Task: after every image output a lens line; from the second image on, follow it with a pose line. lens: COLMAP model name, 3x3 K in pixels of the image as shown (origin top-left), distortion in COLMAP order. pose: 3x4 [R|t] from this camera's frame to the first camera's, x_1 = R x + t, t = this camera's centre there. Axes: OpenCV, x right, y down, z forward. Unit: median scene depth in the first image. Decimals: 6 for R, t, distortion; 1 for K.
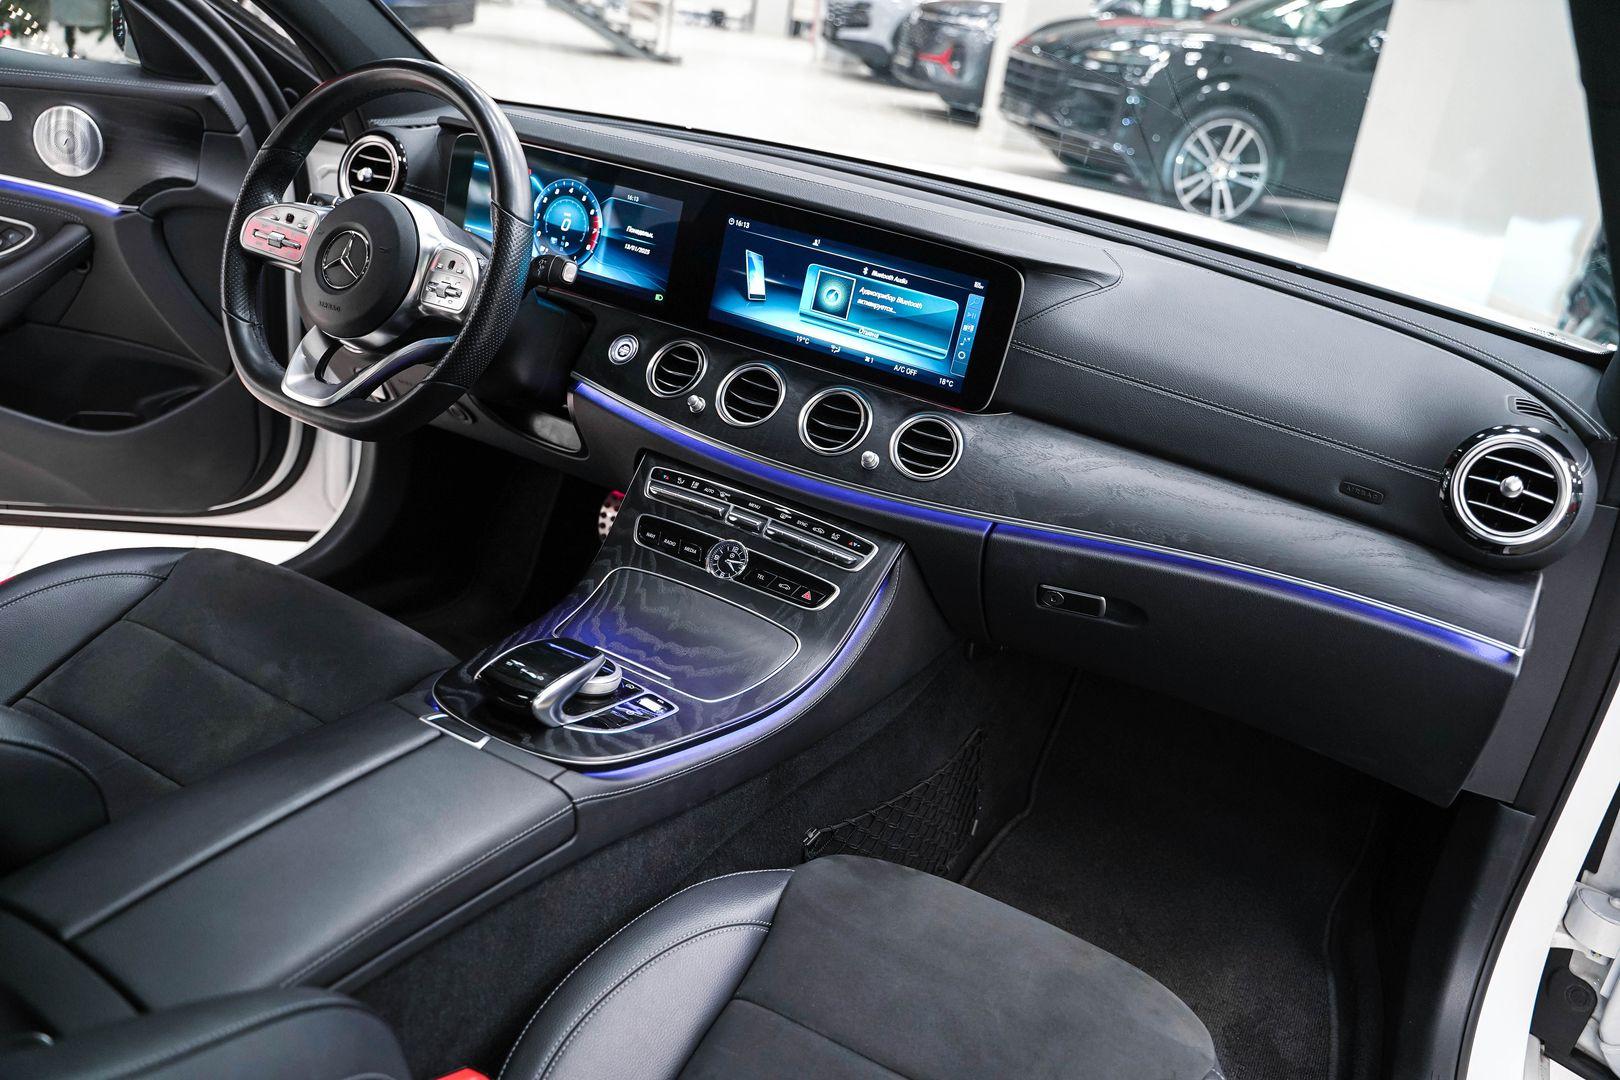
lens RADIAL K [[1302.5, 0, 810.0], [0, 1302.5, 540.0], [0, 0, 1]] dist [-0.123322, 0.095222]
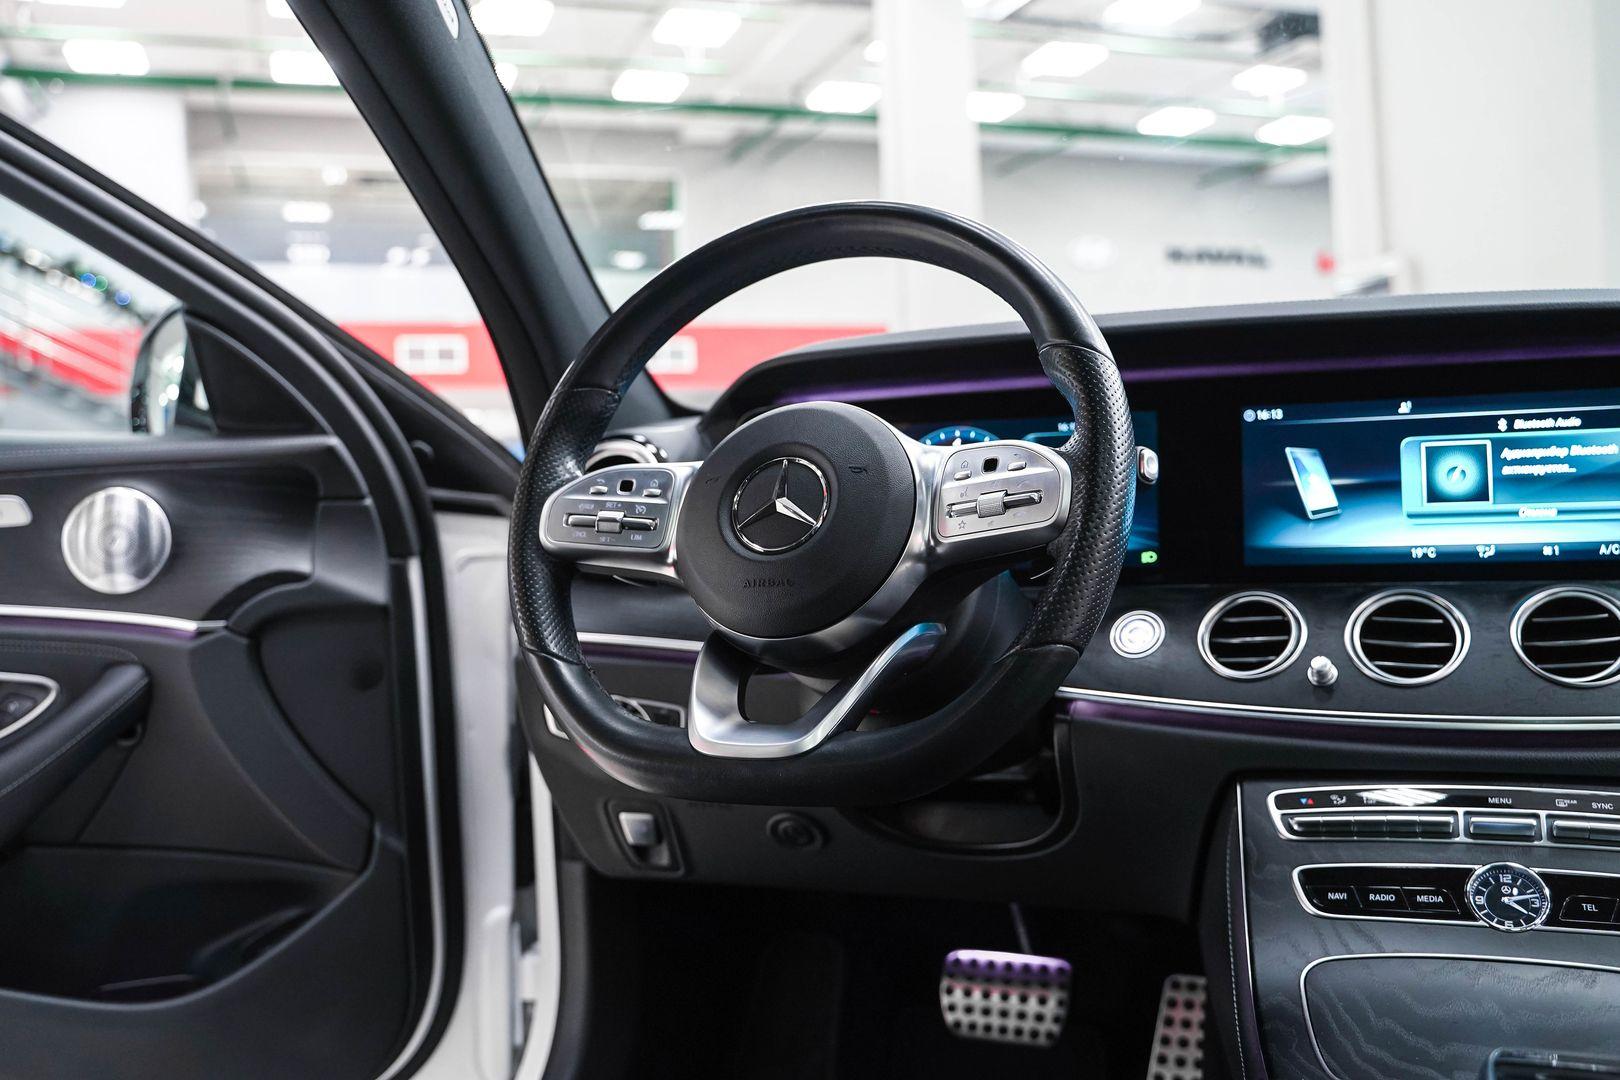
lens RADIAL K [[1422.4, 0, 817.1], [0, 1422.4, 505.8], [0, 0, 1]] dist [-0.111130, 0.098371]
pose [[0.976160, -0.172877, 0.131243, -0.399863], [0.211195, 0.896026, -0.390556, 0.033998], [-0.050079, 0.408963, 0.911176, 0.382554]]
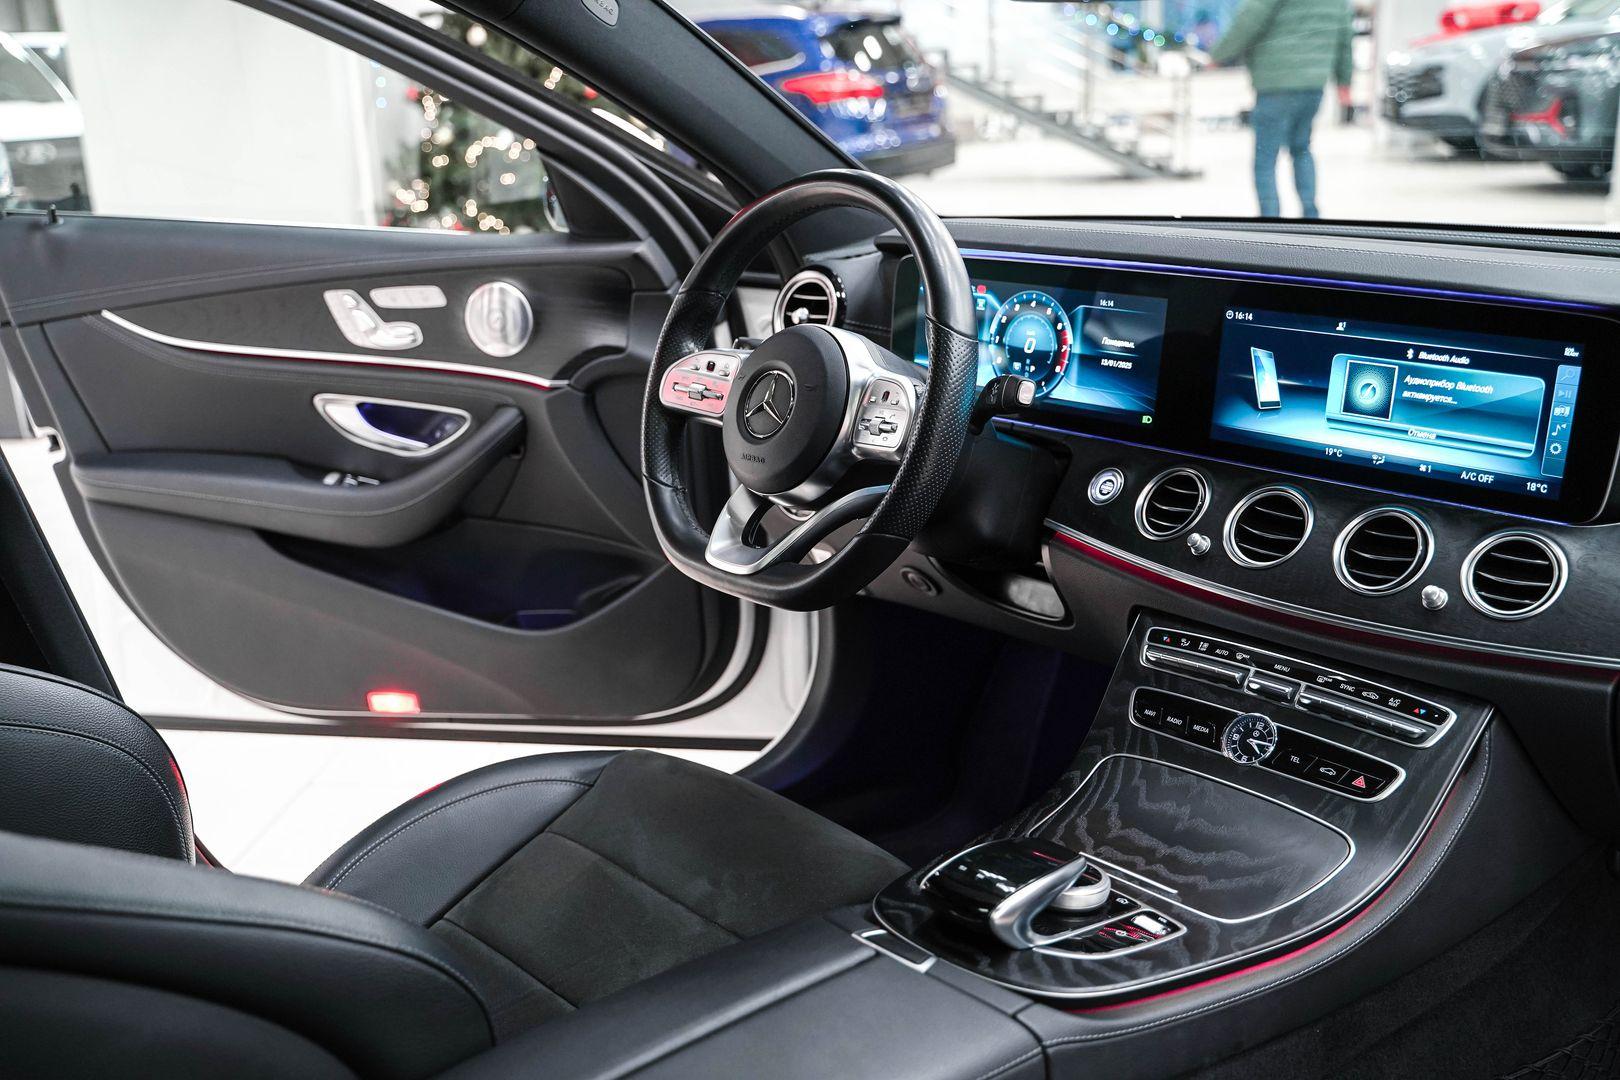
lens RADIAL K [[1574.5, 0, 810.0], [0, 1574.5, 540.0], [0, 0, 1]] dist [-0.043198, 0.041555]
pose [[0.932042, -0.077527, -0.353959, 0.031086], [0.026508, 0.988814, -0.146777, 0.027367], [0.361378, 0.127420, 0.923672, 0.031199]]
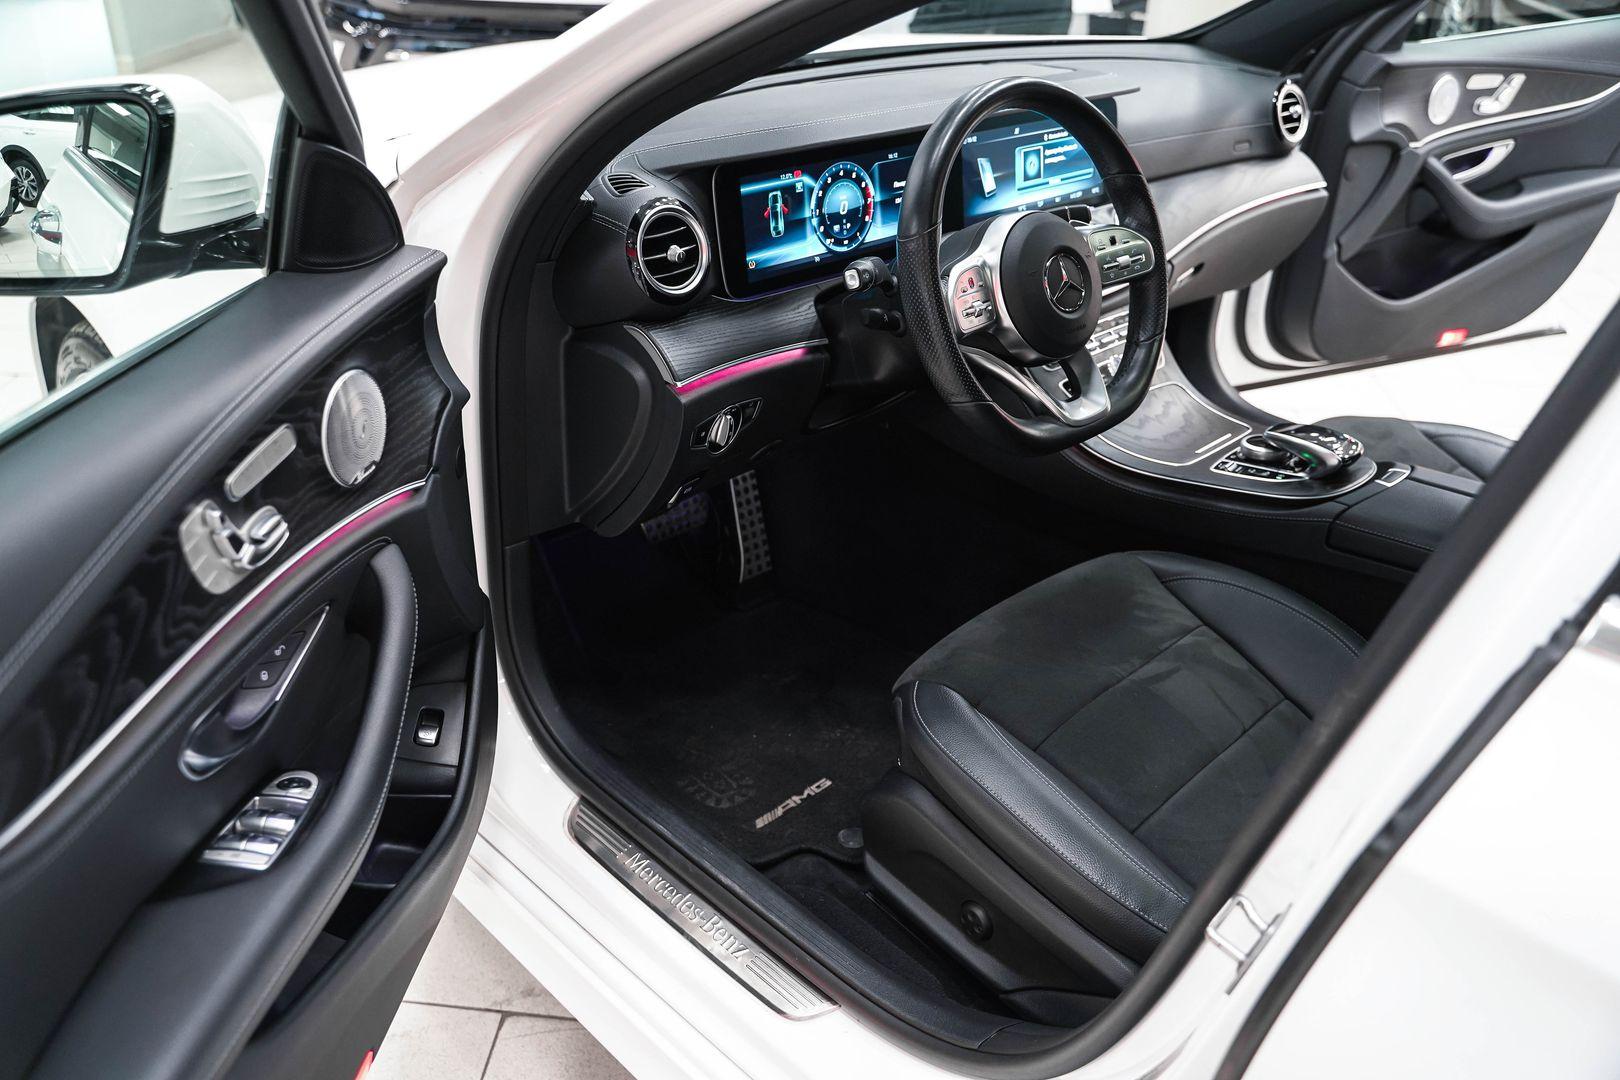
lens RADIAL K [[1302.5, 0, 810.0], [0, 1302.5, 540.0], [0, 0, 1]] dist [-0.123322, 0.095222]
pose [[0.285747, -0.580871, 0.762192, -1.245333], [0.399966, 0.795058, 0.455971, -0.568884], [-0.870848, 0.174558, 0.459515, 0.680362]]
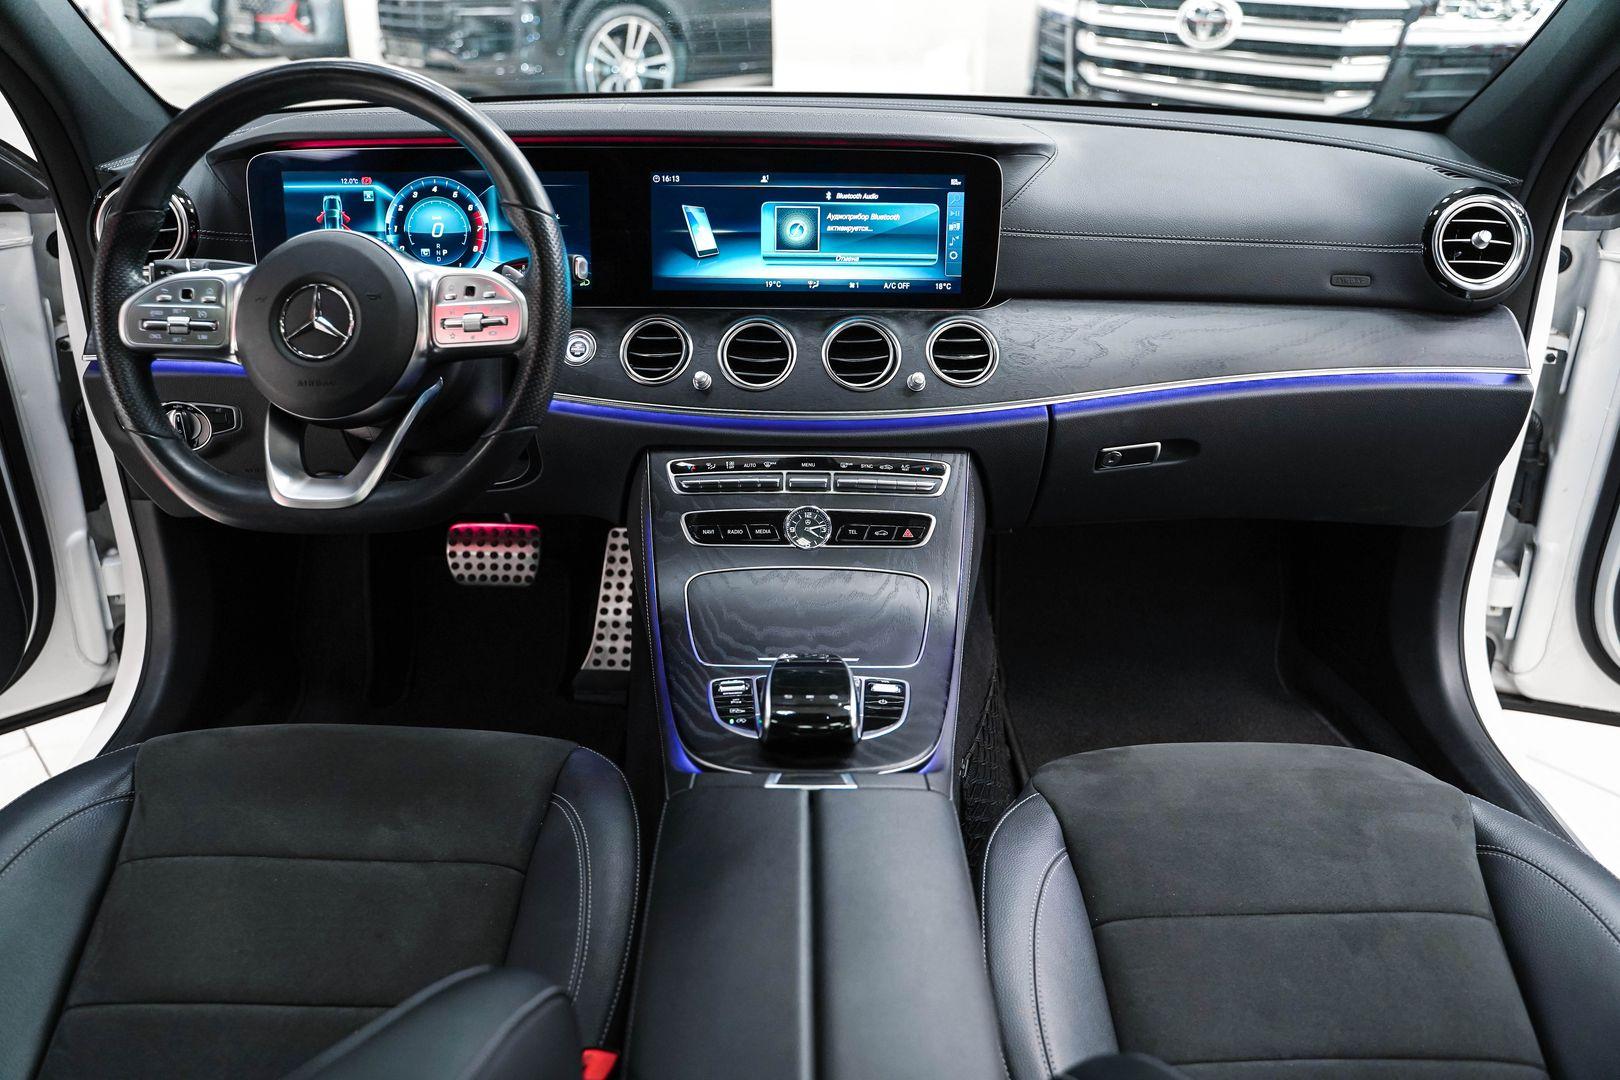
lens RADIAL K [[1311.1, 0, 810.0], [0, 1311.1, 540.0], [0, 0, 1]] dist [-0.118536, 0.087746]
pose [[0.863384, -0.325888, 0.385182, -0.418253], [0.305332, 0.945236, 0.115327, -0.082671], [-0.401671, 0.018037, 0.915606, 0.134128]]
